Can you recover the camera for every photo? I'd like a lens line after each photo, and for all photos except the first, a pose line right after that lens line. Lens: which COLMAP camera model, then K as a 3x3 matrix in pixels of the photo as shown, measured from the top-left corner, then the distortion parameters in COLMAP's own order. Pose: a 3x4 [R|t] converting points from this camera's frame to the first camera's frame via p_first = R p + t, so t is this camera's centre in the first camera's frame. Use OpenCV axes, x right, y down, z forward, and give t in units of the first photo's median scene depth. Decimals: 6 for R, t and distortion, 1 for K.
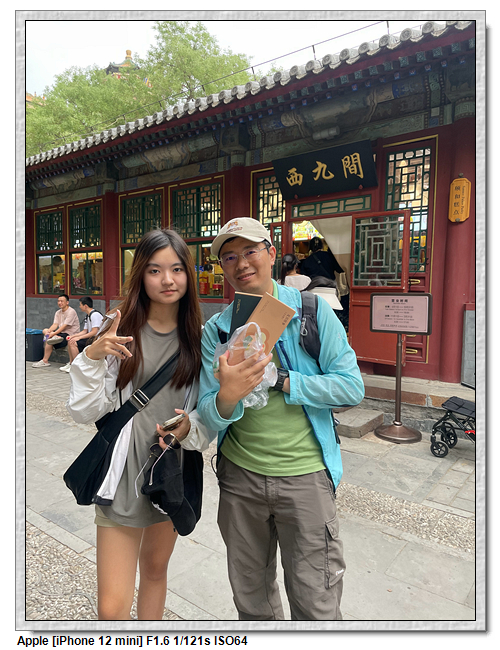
lens RADIAL K [[481.8, 0, 250.1], [0, 481.8, 323.8], [0, 0, 1]] dist [0.005099, -0.000627]
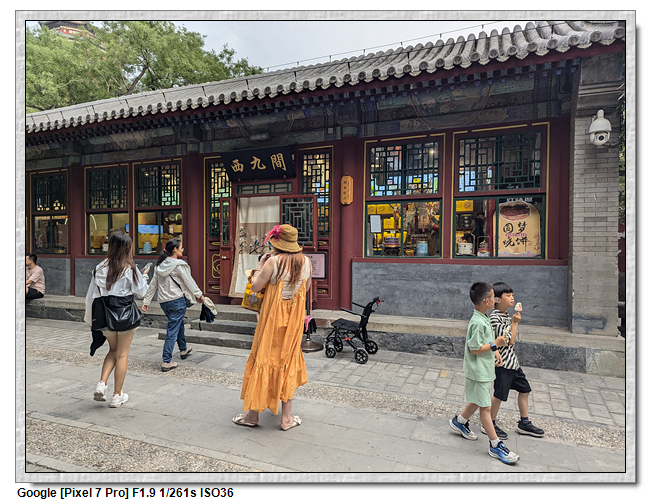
lens RADIAL K [[426.8, 0, 331.3], [0, 426.8, 252.9], [0, 0, 1]] dist [0.029035, -0.016738]
pose [[0.960876, -0.014014, 0.276623, 0.010833], [0.027450, 0.998621, -0.044759, -0.000305], [-0.275614, 0.050601, 0.959936, -0.220765]]
